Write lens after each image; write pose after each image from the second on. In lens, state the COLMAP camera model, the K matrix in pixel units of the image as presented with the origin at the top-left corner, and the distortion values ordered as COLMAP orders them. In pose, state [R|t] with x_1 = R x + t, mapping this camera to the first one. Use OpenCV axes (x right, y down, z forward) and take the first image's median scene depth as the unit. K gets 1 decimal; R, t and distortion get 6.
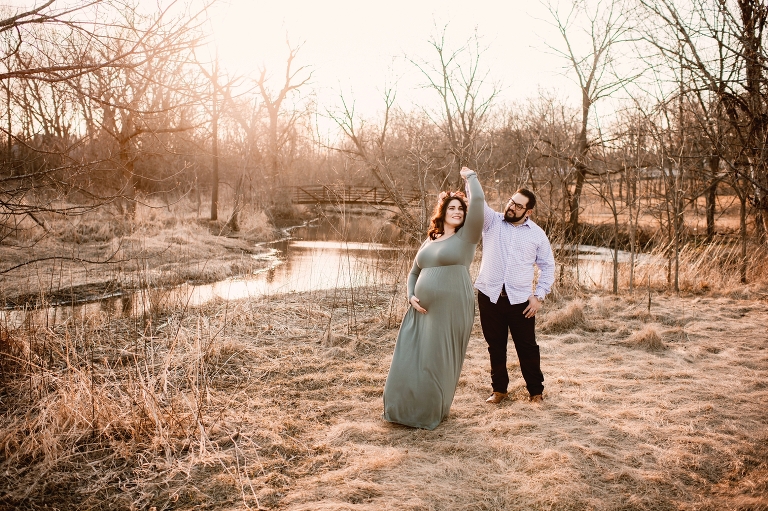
lens RADIAL K [[802.7, 0, 384.0], [0, 802.7, 255.5], [0, 0, 1]] dist [-0.075942, 0.011324]
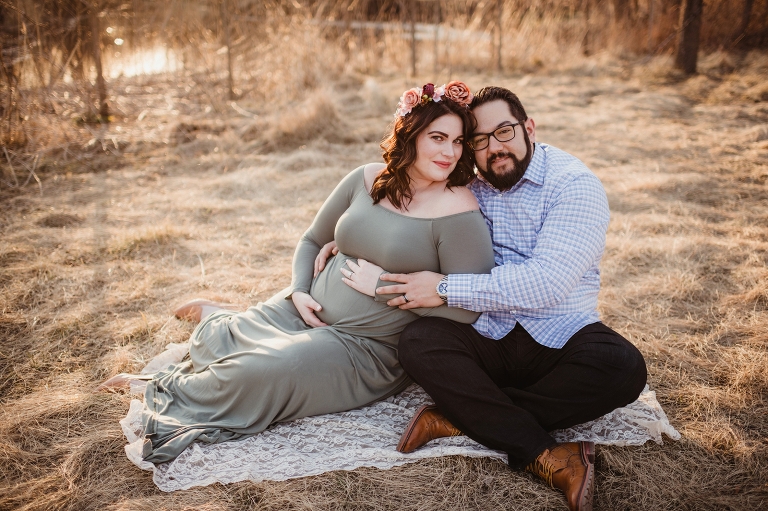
lens RADIAL K [[784.6, 0, 384.0], [0, 784.6, 255.5], [0, 0, 1]] dist [-0.078126, 0.010029]
pose [[0.981077, -0.081315, 0.175713, 0.054170], [0.032159, 0.963364, 0.266264, 0.006848], [-0.190927, -0.255574, 0.947749, 0.130137]]
